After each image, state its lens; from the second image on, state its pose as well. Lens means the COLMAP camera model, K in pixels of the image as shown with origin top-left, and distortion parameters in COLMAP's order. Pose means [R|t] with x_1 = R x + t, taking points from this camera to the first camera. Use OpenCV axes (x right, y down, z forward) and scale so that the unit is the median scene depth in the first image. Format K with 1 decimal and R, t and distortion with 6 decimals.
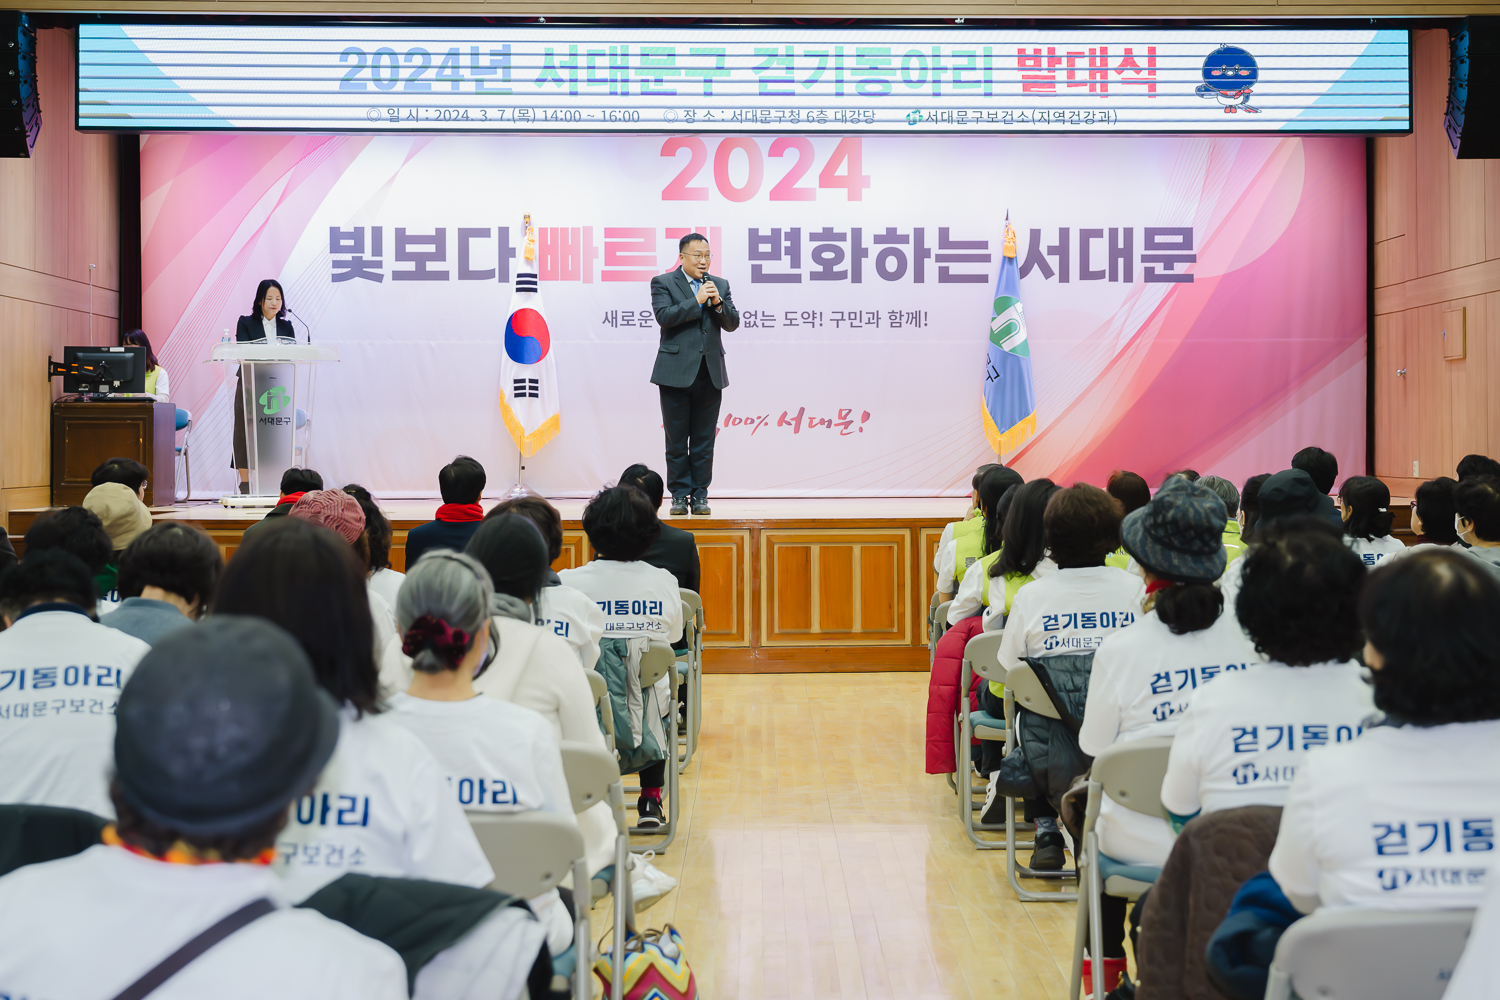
lens RADIAL K [[2391.0, 0, 859.8], [0, 2391.0, 500.4], [0, 0, 1]] dist [0.041440, 0.000000]
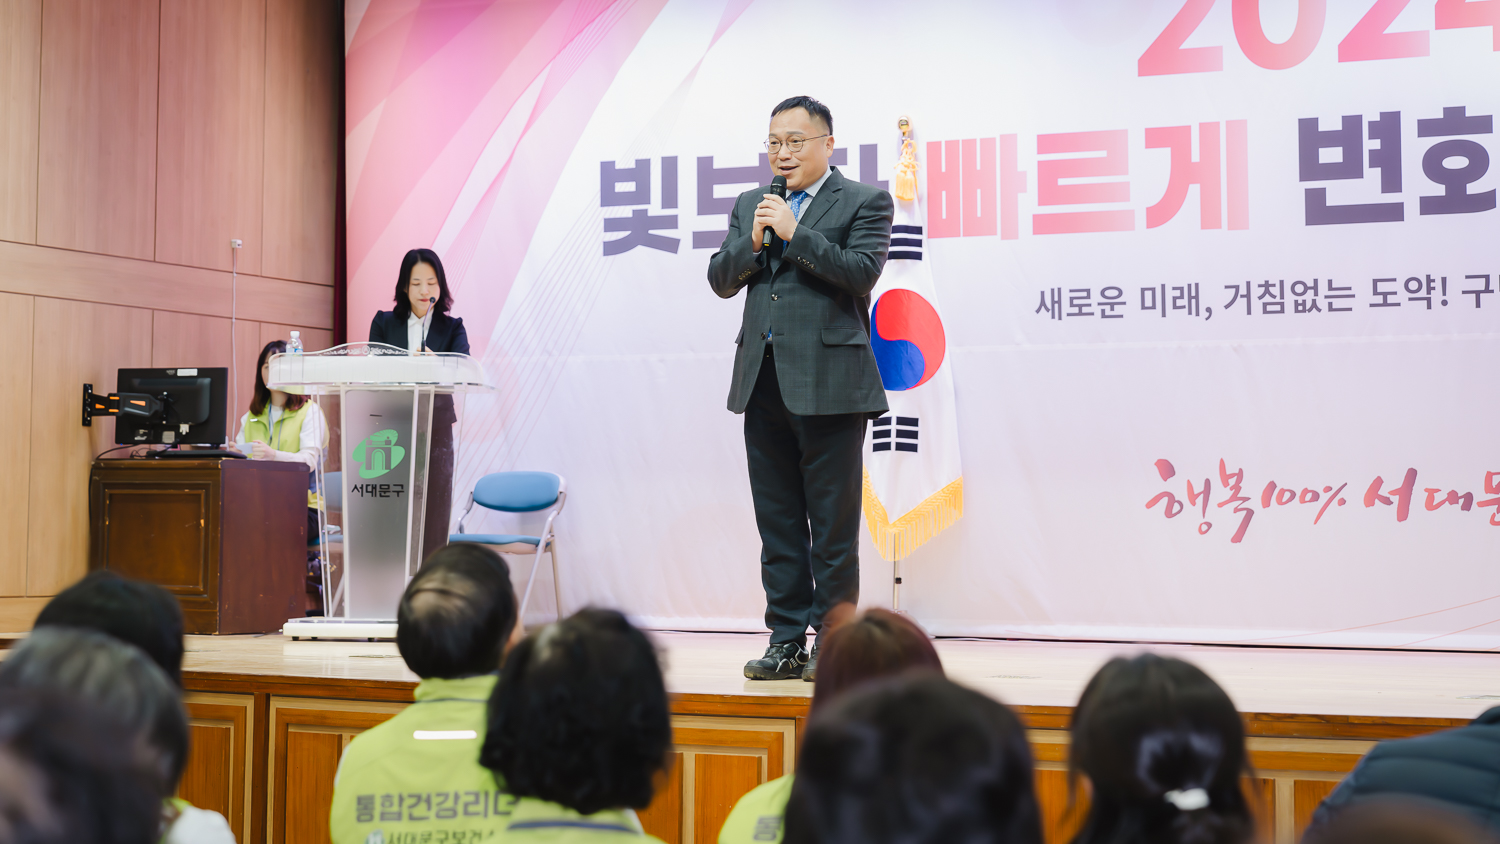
lens RADIAL K [[2969.3, 0, 741.9], [0, 2969.3, 424.3], [0, 0, 1]] dist [0.002220, 0.000000]
pose [[0.846374, -0.011015, -0.532476, 0.191613], [-0.024472, 0.997926, -0.059542, -0.007949], [0.532027, 0.063426, 0.844349, 0.408256]]
